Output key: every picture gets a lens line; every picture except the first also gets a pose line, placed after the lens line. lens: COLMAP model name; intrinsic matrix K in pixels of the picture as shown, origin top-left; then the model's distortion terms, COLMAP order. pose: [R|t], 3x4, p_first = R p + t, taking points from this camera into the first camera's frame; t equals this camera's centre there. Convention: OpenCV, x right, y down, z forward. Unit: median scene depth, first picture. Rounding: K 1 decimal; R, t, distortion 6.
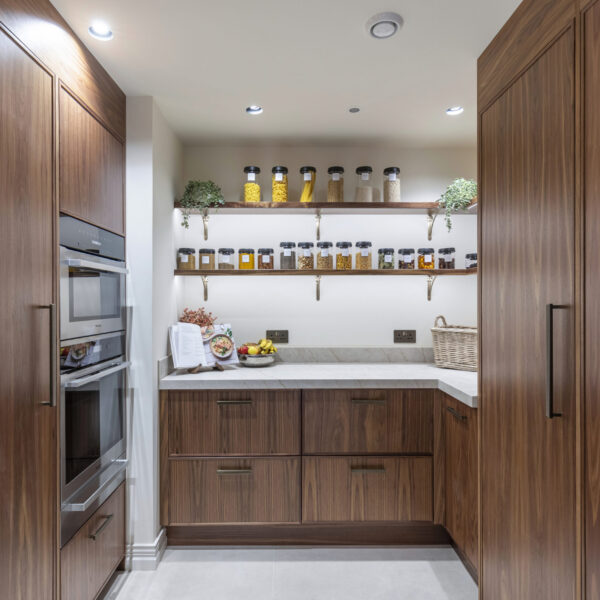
lens RADIAL K [[358.7, 0, 300.0], [0, 358.7, 300.0], [0, 0, 1]] dist [0.000508, -0.000063]
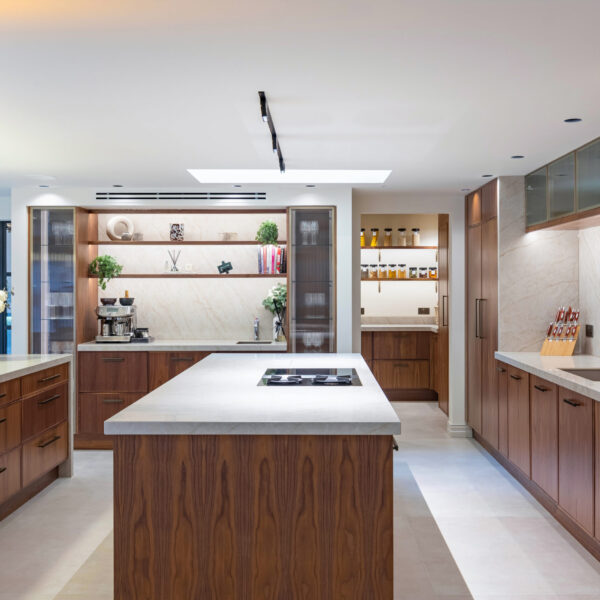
lens RADIAL K [[741.1, 0, 300.0], [0, 741.1, 300.0], [0, 0, 1]] dist [0.004343, 0.013415]
pose [[0.998970, -0.000057, -0.045370, -0.216104], [0.001278, 0.999638, 0.026881, -0.073952], [0.045352, -0.026912, 0.998609, -3.312933]]
